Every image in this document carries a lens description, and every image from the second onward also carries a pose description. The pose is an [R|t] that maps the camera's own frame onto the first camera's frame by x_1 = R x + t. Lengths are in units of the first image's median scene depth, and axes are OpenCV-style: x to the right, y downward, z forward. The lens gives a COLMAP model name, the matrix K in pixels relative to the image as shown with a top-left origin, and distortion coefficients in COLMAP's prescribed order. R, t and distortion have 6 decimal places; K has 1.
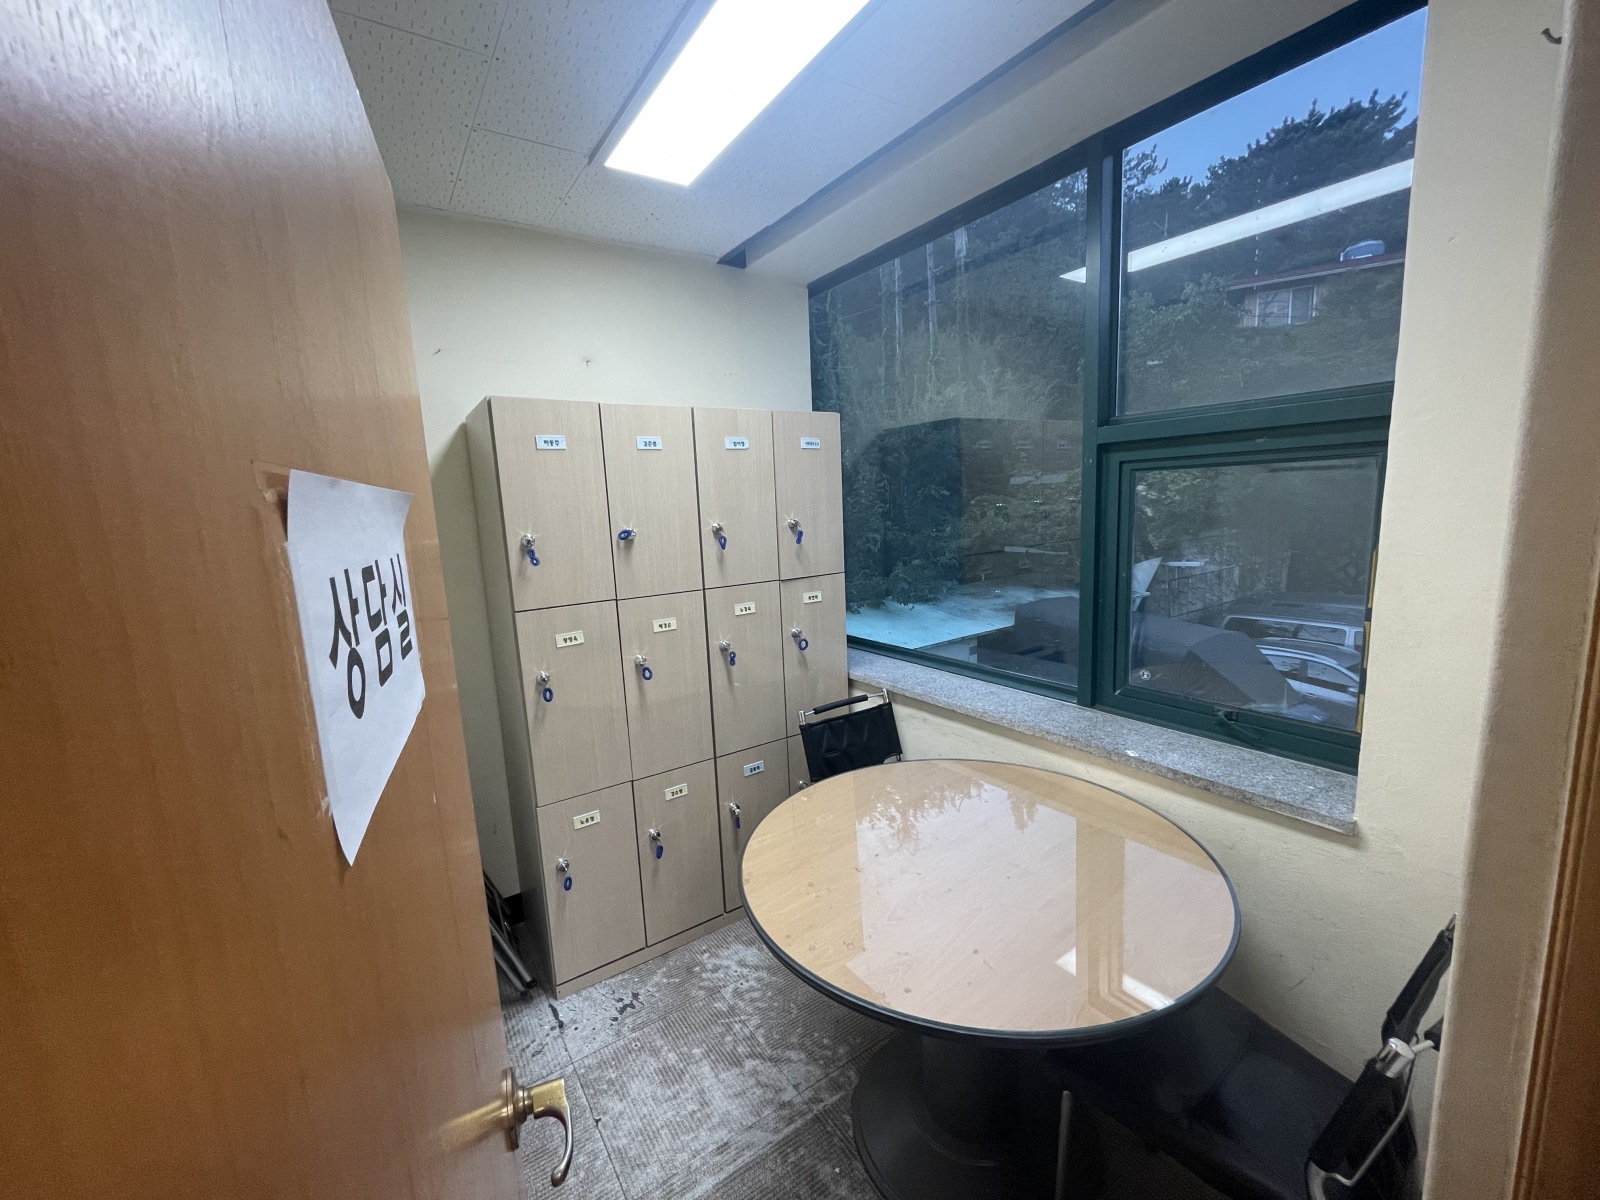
lens RADIAL K [[646.7, 0, 811.2], [0, 646.7, 605.1], [0, 0, 1]] dist [-0.003892, 0.000721]
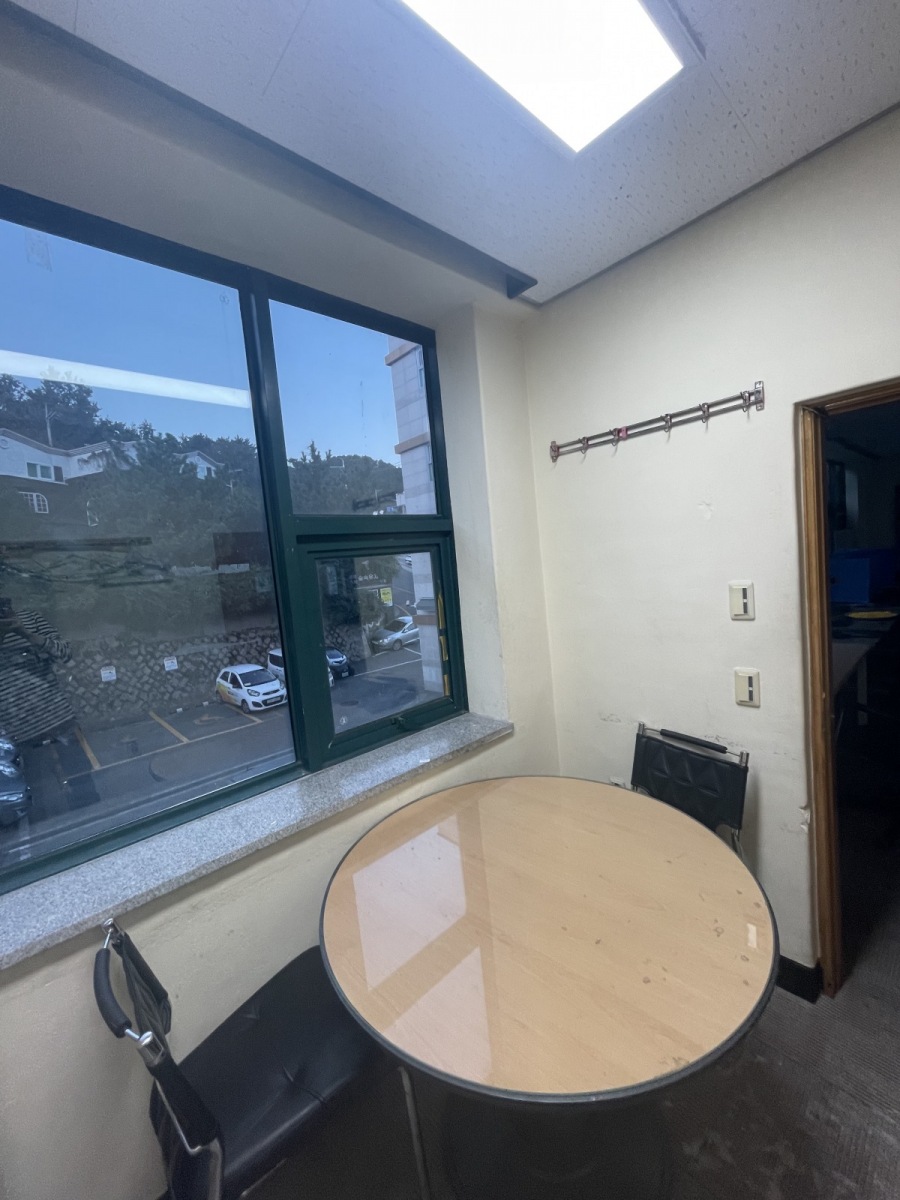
lens RADIAL K [[485.0, 0, 456.5], [0, 485.0, 596.5], [0, 0, 1]] dist [-0.003892, 0.000721]
pose [[-0.125218, -0.021825, 0.991889, -0.446930], [0.255084, 0.965441, 0.053445, -0.121075], [-0.958777, 0.259707, -0.115323, 0.869088]]
